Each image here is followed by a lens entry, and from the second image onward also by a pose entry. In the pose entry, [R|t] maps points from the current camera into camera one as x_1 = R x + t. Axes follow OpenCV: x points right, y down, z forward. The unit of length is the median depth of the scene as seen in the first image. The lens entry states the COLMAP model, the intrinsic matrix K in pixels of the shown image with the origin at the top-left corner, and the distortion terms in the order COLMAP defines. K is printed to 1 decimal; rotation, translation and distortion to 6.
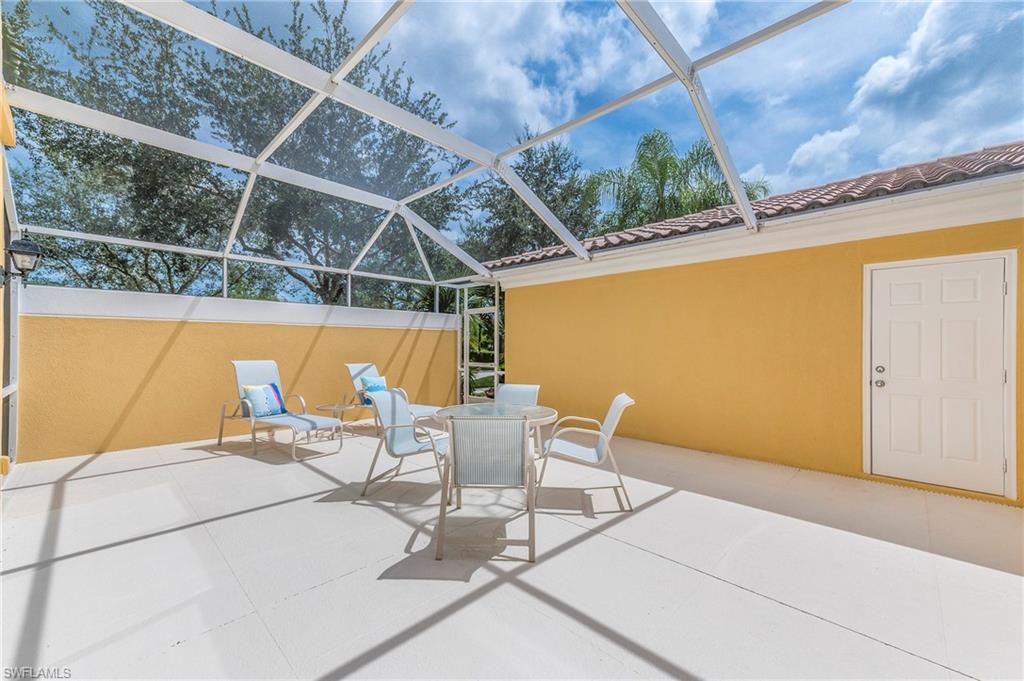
lens RADIAL K [[409.5, 0, 533.0], [0, 409.5, 347.9], [0, 0, 1]] dist [0.011816, 0.000089]
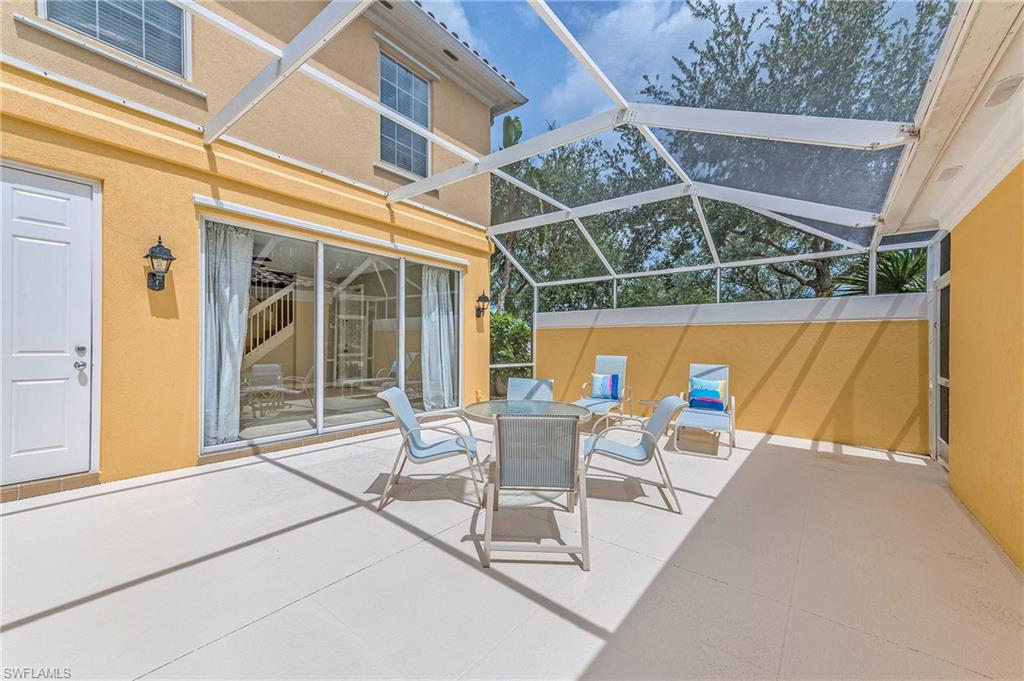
lens RADIAL K [[409.5, 0, 511.8], [0, 409.5, 344.9], [0, 0, 1]] dist [0.011816, 0.000089]
pose [[0.056880, 0.002869, -0.998377, 0.909778], [-0.014280, 0.999896, 0.002059, -0.001037], [0.998279, 0.014139, 0.056915, 0.934849]]
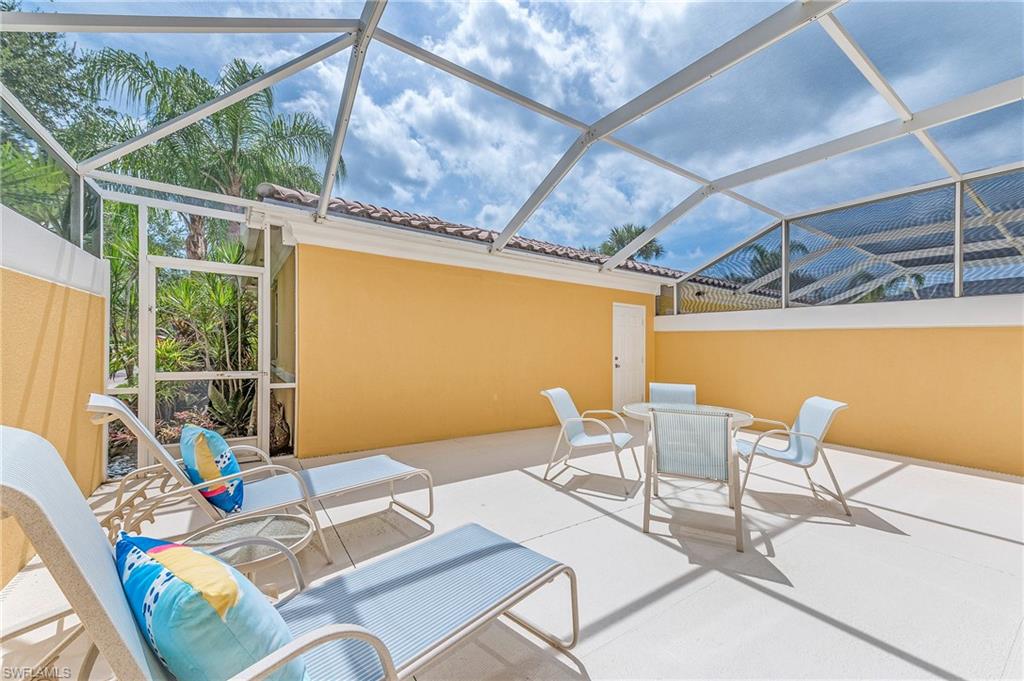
lens RADIAL K [[409.5, 0, 512.7], [0, 409.5, 338.2], [0, 0, 1]] dist [0.011816, 0.000089]
pose [[0.225079, 0.015173, 0.974222, -1.237457], [-0.014880, 0.999816, -0.012134, -0.009739], [-0.974227, -0.011765, 0.225263, 1.233215]]
